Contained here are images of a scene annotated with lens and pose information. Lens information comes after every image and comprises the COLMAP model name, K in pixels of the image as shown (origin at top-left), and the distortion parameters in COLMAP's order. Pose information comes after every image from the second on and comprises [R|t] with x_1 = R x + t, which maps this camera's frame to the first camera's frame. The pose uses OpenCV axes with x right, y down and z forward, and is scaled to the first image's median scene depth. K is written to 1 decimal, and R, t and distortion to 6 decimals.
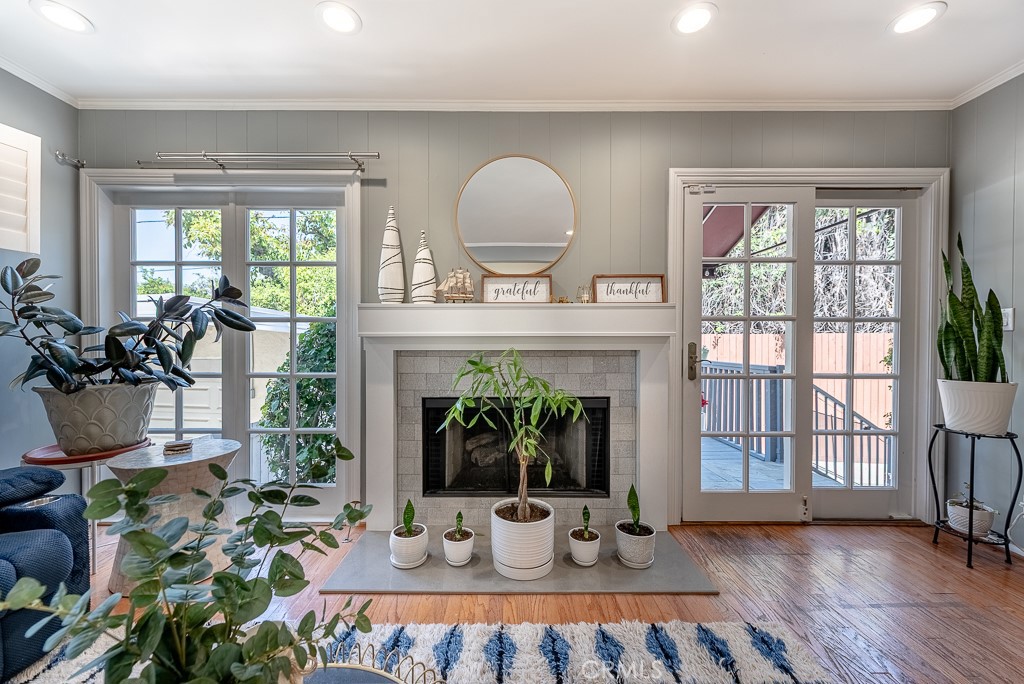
lens RADIAL K [[397.1, 0, 512.0], [0, 397.1, 342.0], [0, 0, 1]] dist [0.000061, -0.000010]
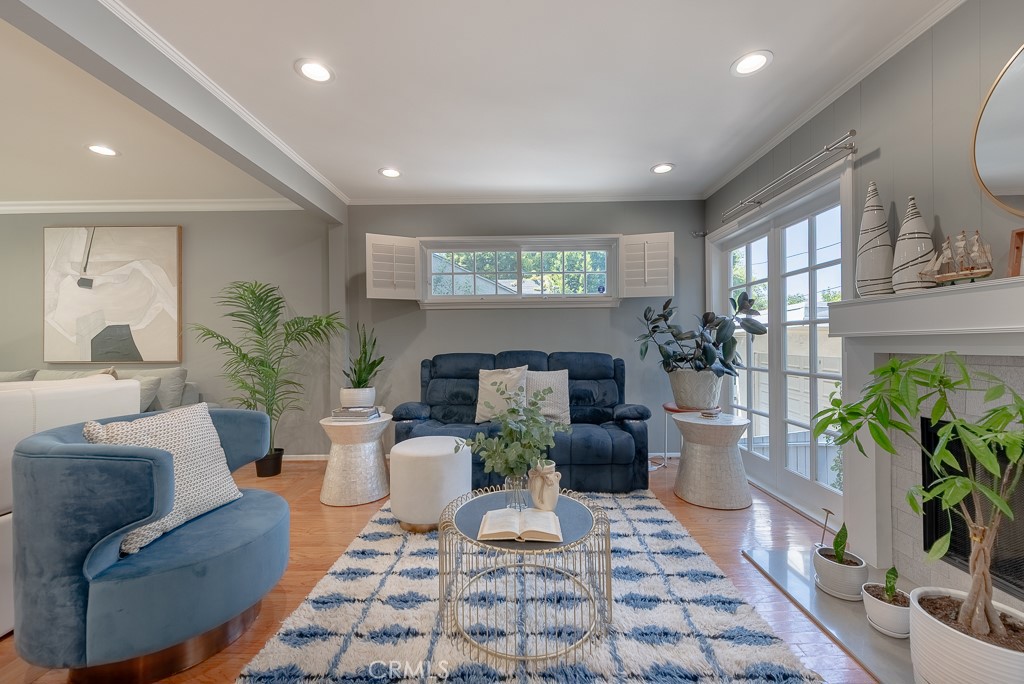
lens RADIAL K [[397.1, 0, 512.0], [0, 397.1, 342.0], [0, 0, 1]] dist [0.000061, -0.000010]
pose [[-0.018778, -0.005410, -0.999809, 0.535080], [0.003274, 0.999980, -0.005473, 0.000022], [0.999818, -0.003376, -0.018760, 0.242797]]
